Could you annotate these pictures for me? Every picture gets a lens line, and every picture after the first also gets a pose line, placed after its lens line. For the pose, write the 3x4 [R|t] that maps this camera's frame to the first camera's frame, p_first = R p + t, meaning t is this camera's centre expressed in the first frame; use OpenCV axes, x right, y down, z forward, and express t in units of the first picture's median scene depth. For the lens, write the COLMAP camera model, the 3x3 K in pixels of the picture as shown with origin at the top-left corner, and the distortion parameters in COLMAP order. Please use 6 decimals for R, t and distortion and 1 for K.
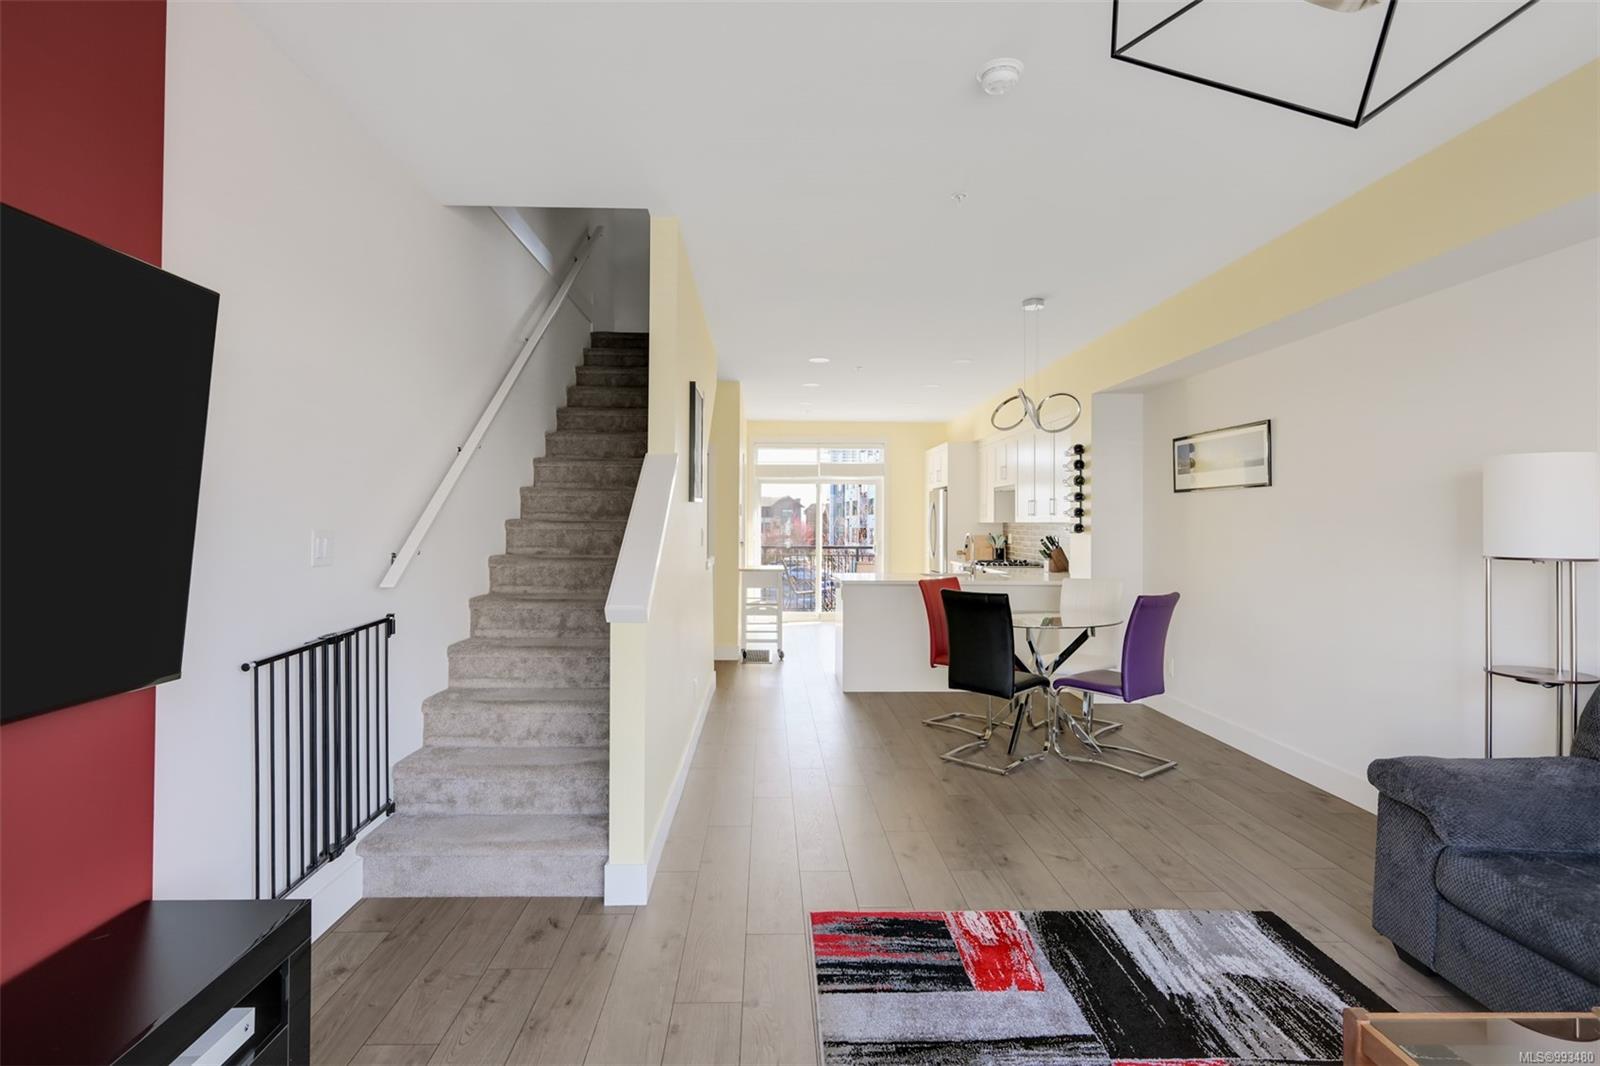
lens RADIAL K [[777.0, 0, 800.0], [0, 777.0, 533.0], [0, 0, 1]] dist [0.001768, 0.000093]
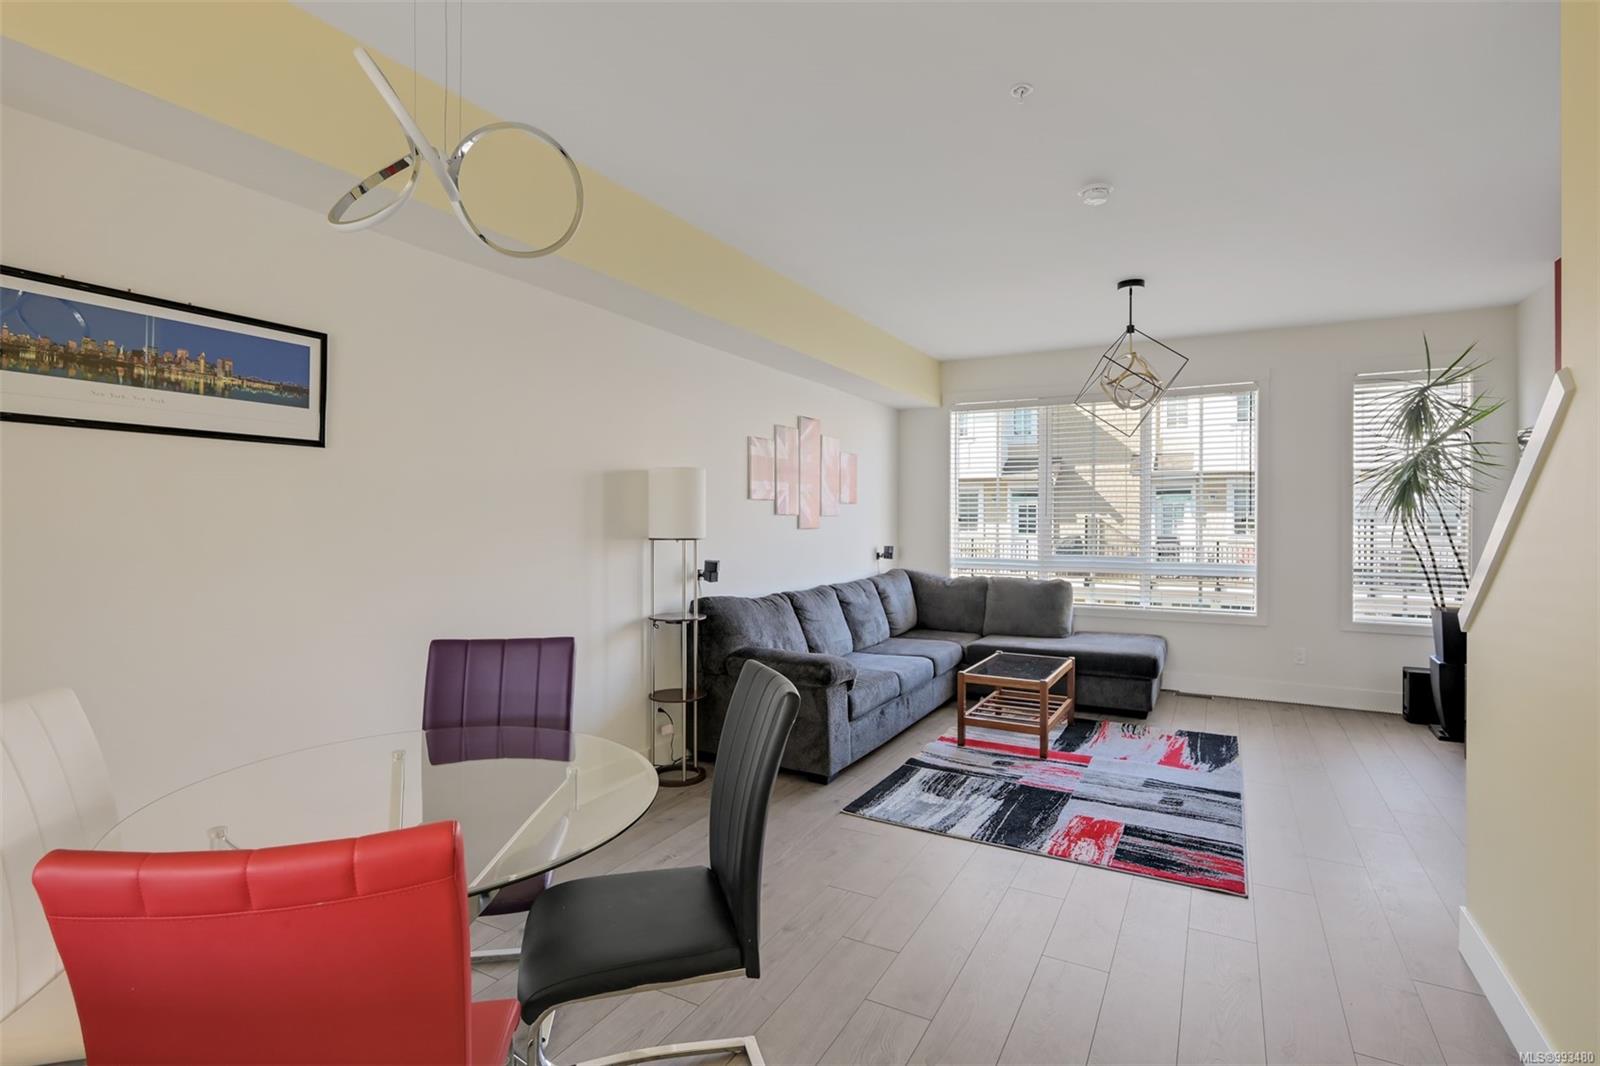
lens RADIAL K [[777.0, 0, 800.0], [0, 777.0, 533.0], [0, 0, 1]] dist [0.001768, 0.000093]
pose [[-0.857739, -0.012279, 0.513939, -0.003351], [0.001446, 0.999653, 0.026296, -0.014684], [-0.514084, 0.023299, -0.857423, 1.811735]]
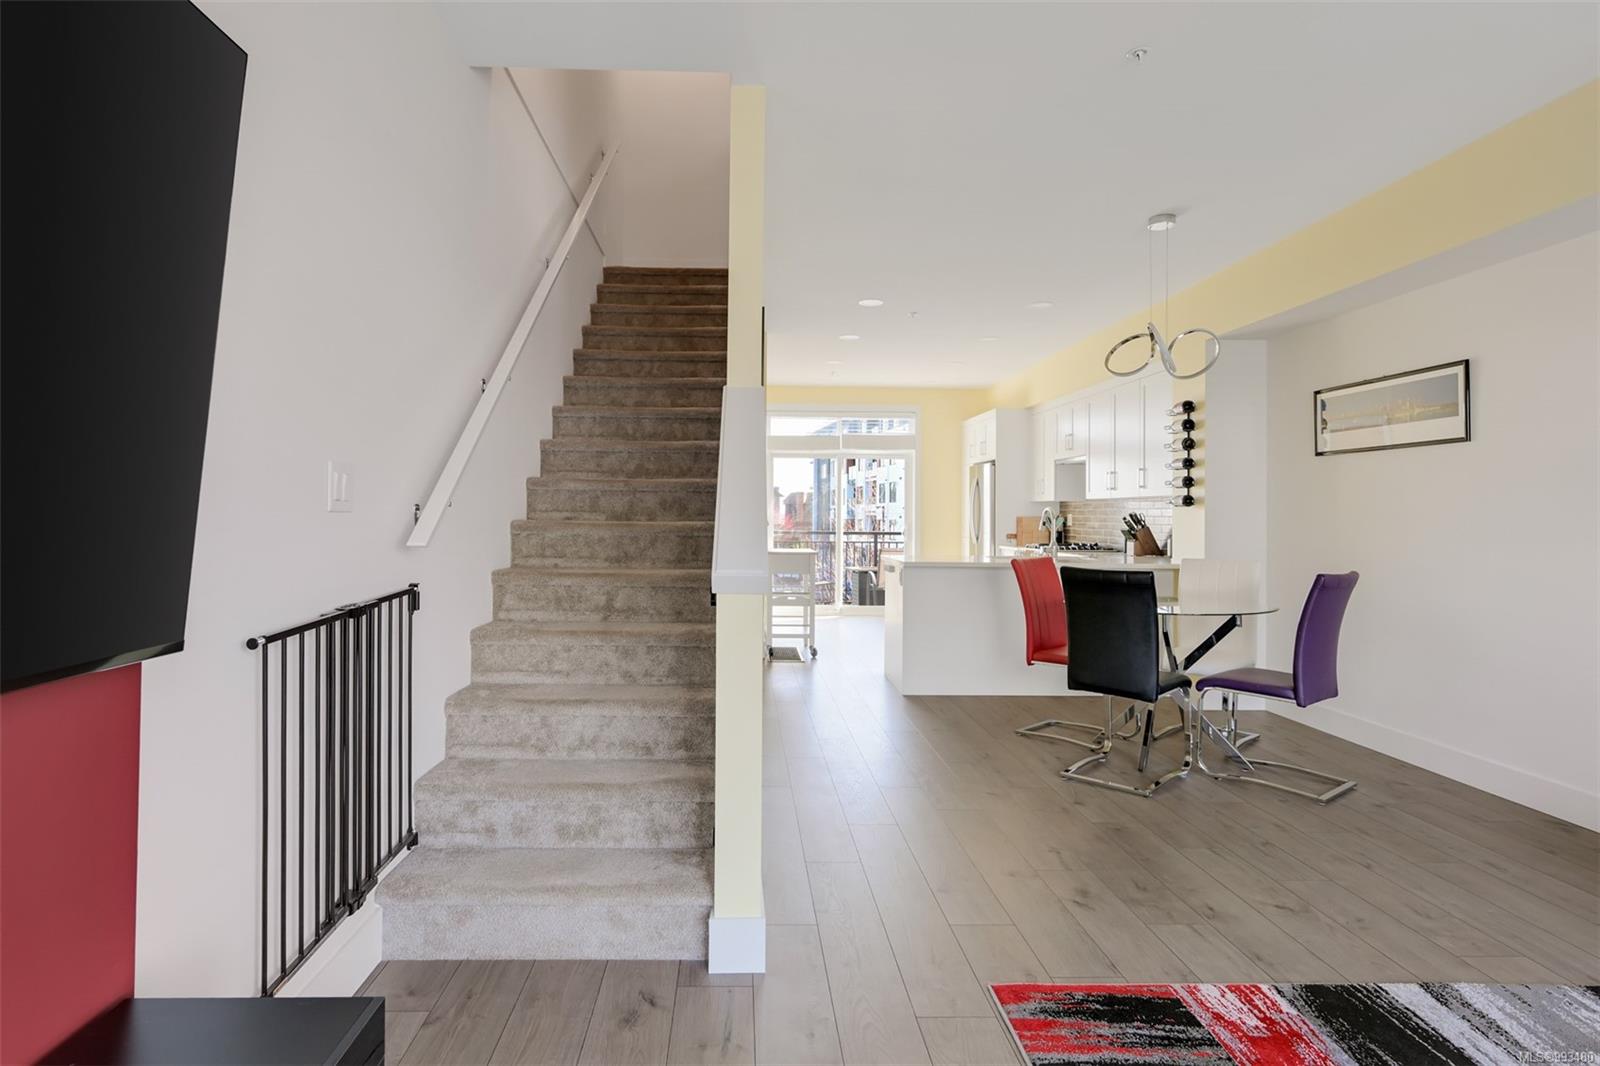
lens RADIAL K [[852.2, 0, 776.6], [0, 852.2, 521.3], [0, 0, 1]] dist [0.000486, 0.000296]
pose [[0.999990, 0.004444, -0.000723, -0.160240], [-0.004447, 0.999980, -0.004514, 0.042359], [0.000703, 0.004517, 0.999990, 0.154982]]
